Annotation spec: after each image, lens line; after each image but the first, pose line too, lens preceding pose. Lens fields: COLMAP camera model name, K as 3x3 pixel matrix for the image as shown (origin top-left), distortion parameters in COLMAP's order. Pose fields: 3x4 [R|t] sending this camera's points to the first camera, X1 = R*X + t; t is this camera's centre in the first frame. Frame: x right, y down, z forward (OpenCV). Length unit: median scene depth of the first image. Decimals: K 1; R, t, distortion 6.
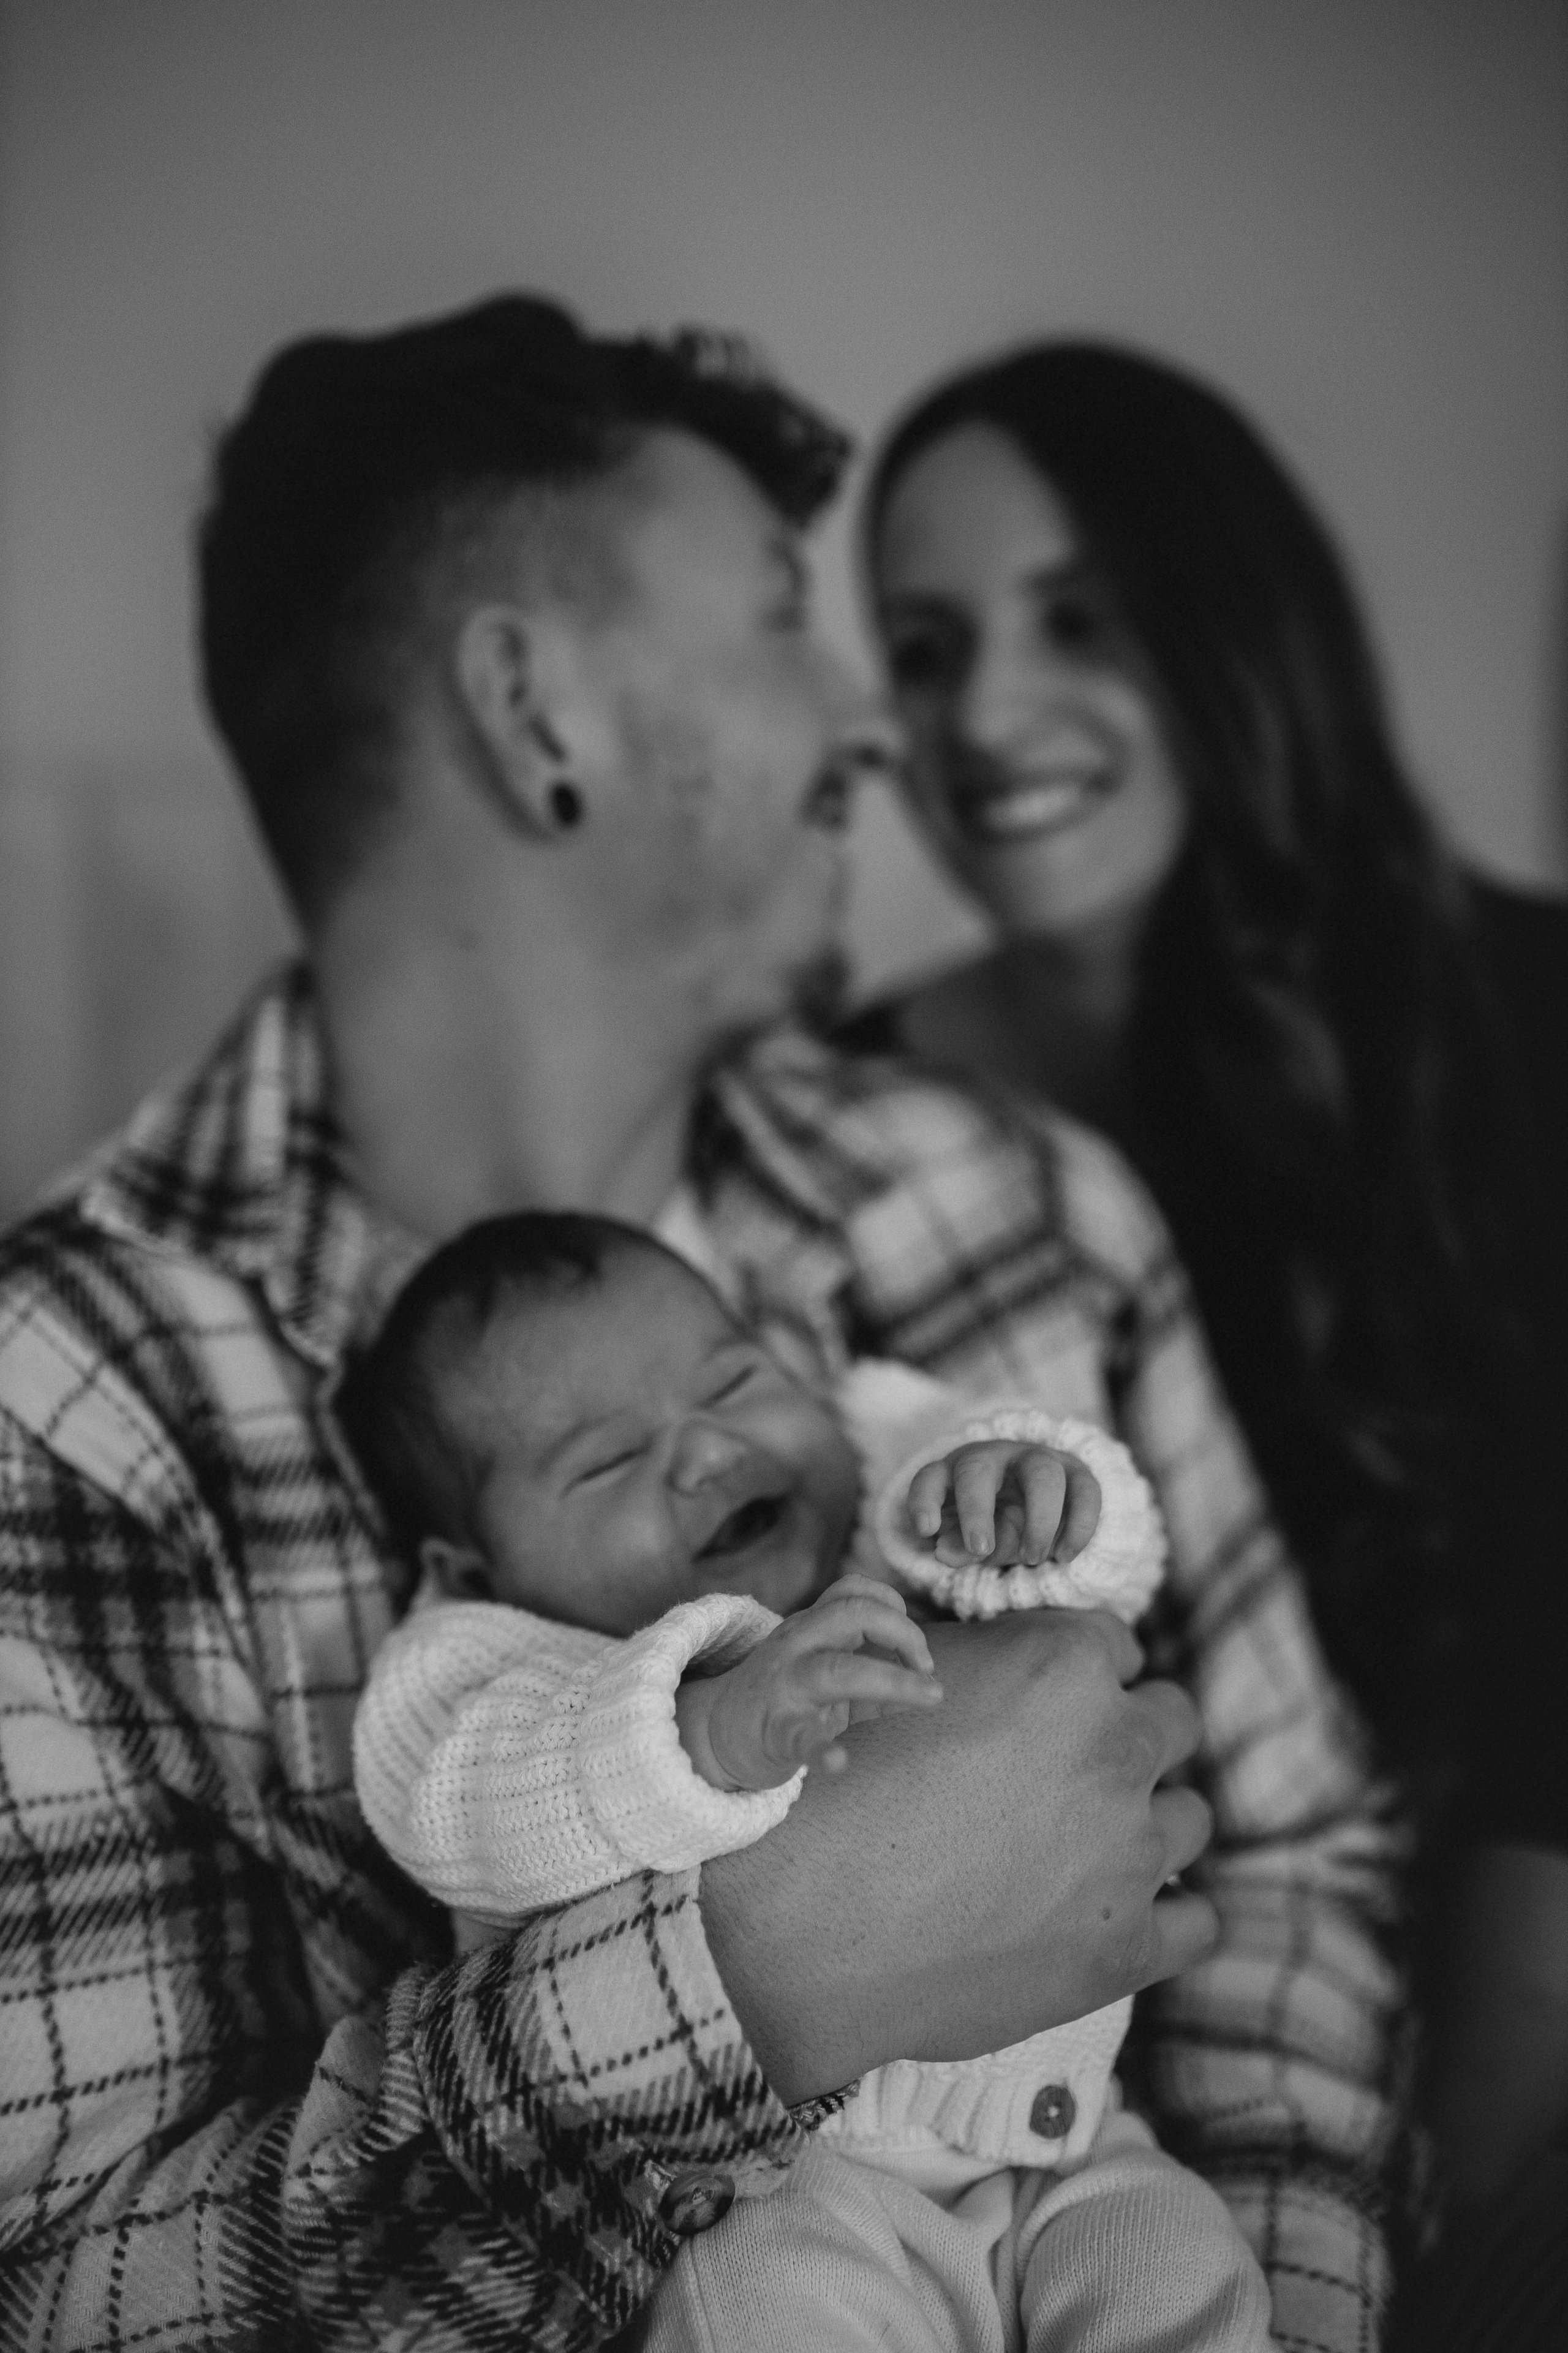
lens RADIAL K [[2202.4, 0, 784.0], [0, 2202.4, 1176.5], [0, 0, 1]] dist [0.111255, -0.456811]
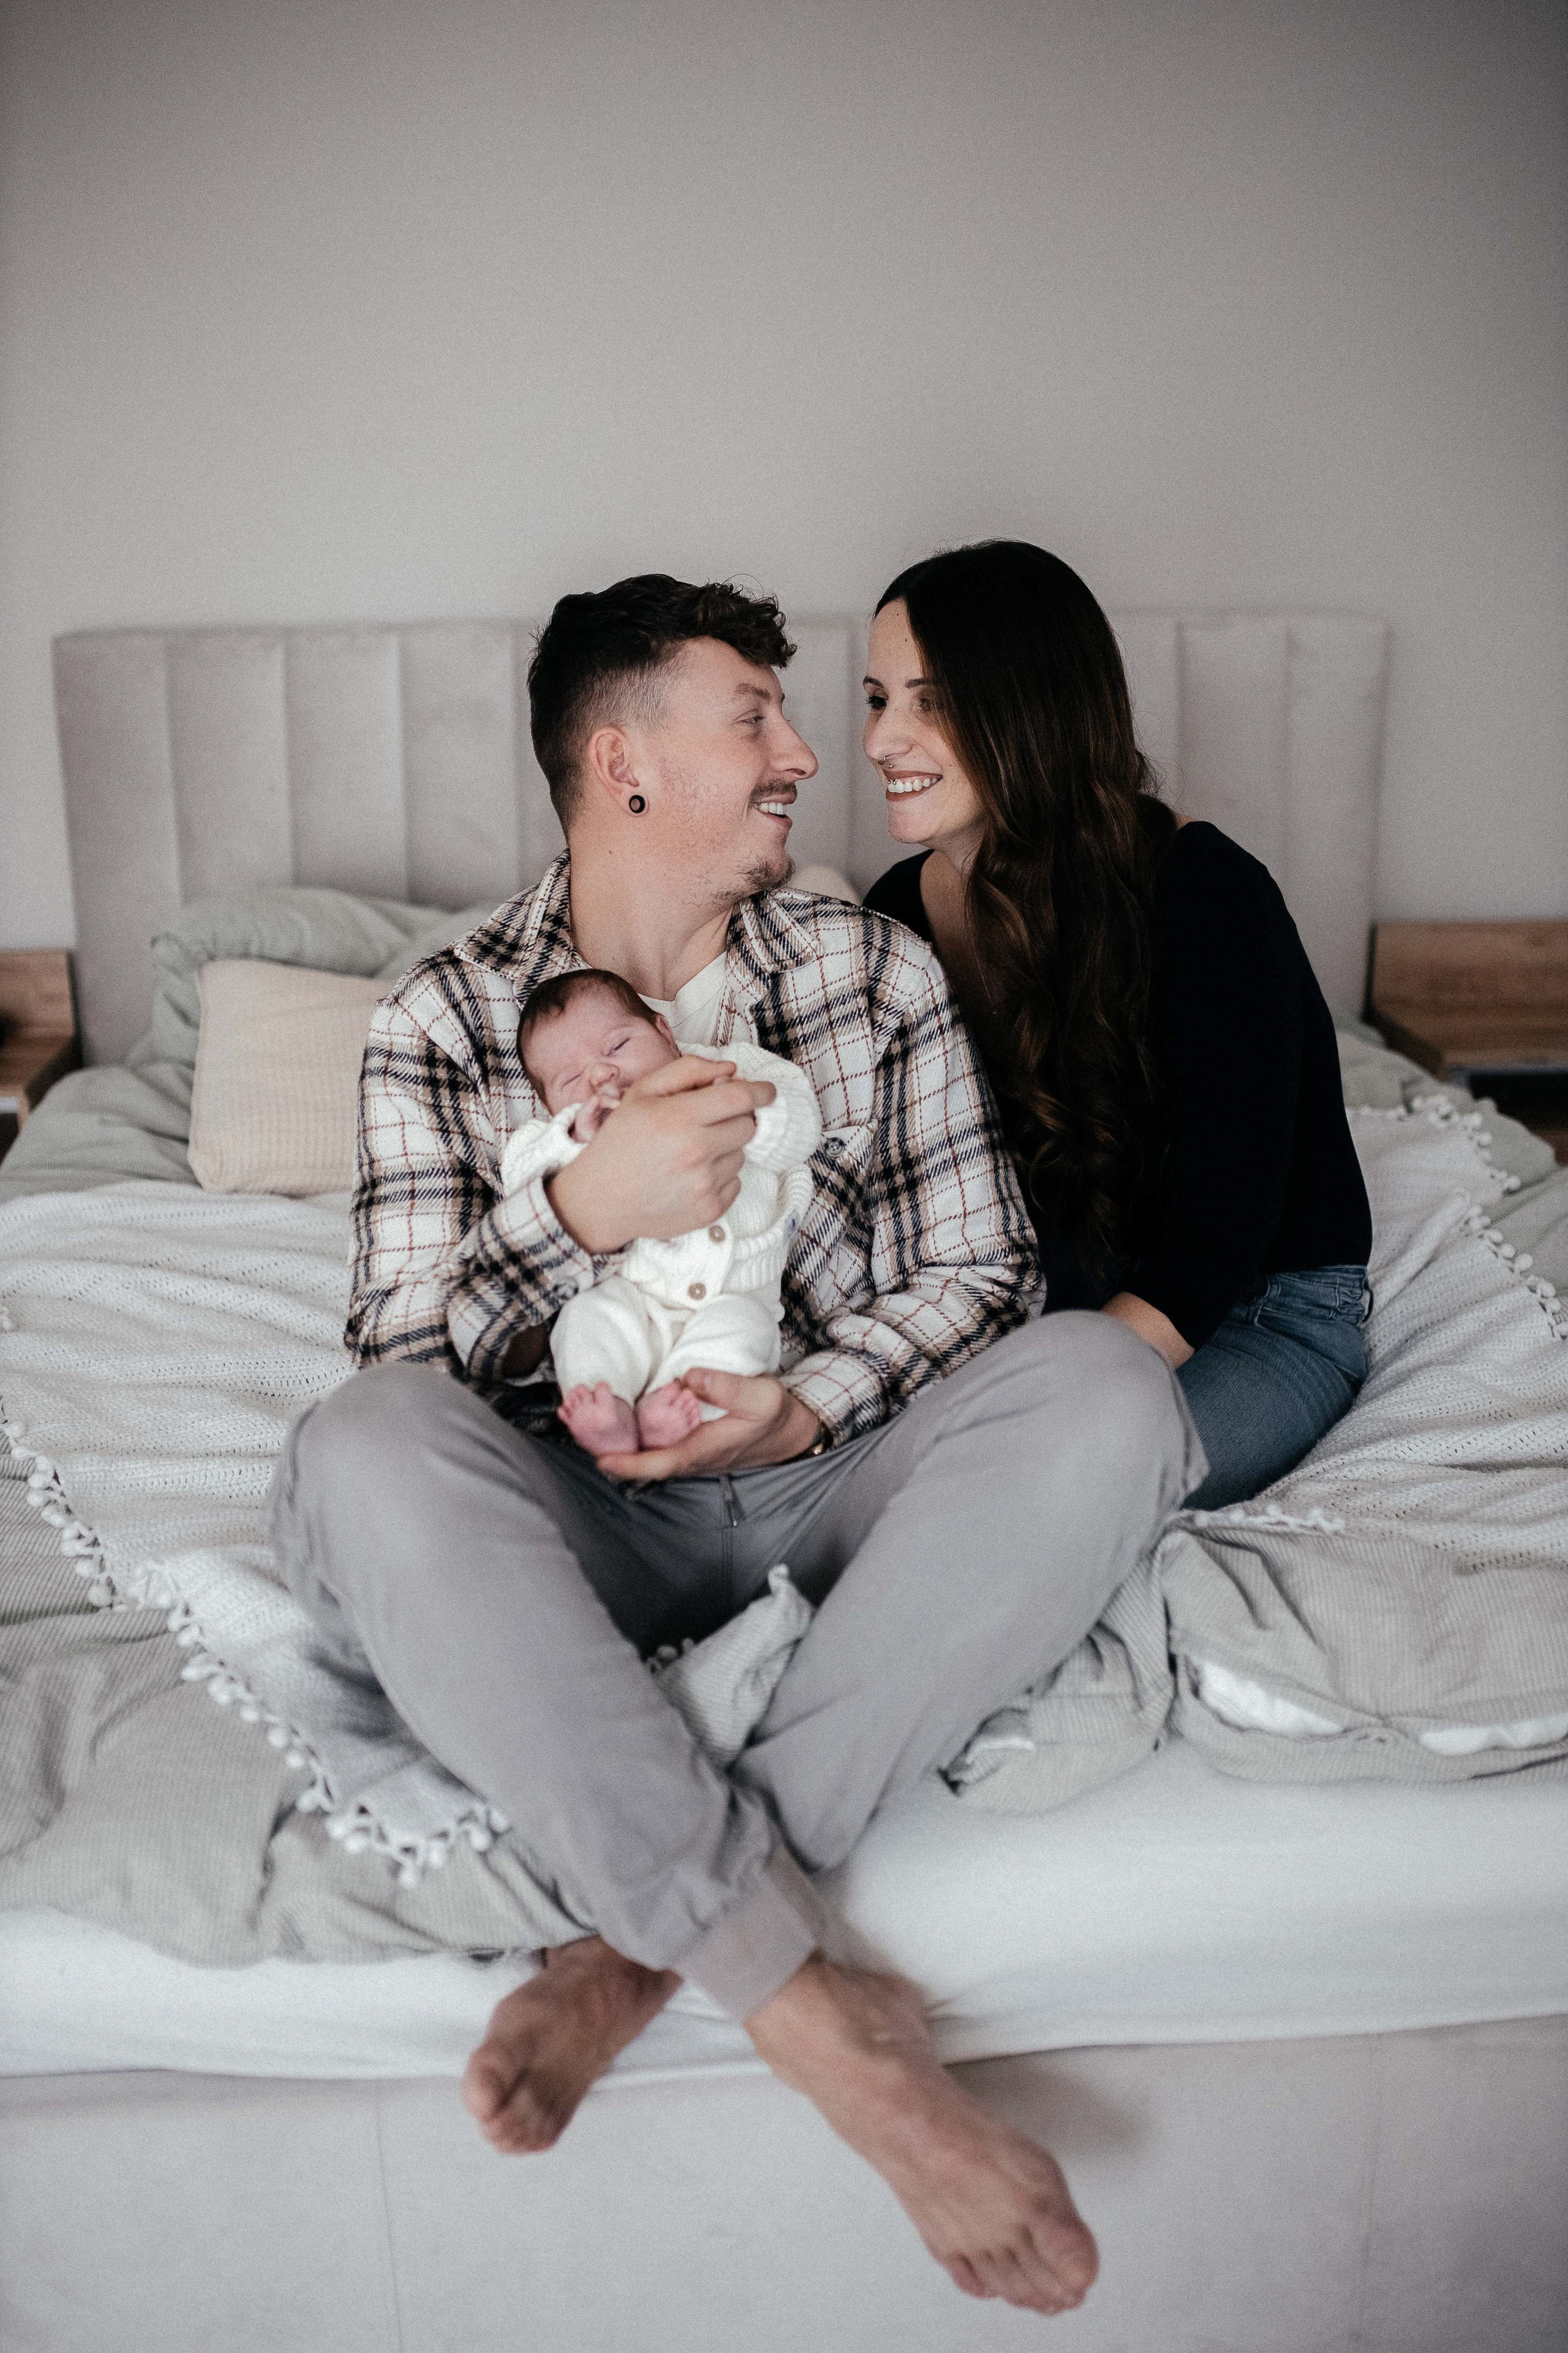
lens RADIAL K [[2432.5, 0, 784.0], [0, 2432.5, 1176.5], [0, 0, 1]] dist [-0.010227, -0.002051]
pose [[0.919185, 0.116273, -0.376270, 1.290416], [-0.058822, 0.985239, 0.160759, -0.229810], [0.389408, -0.125634, 0.912457, -1.708217]]
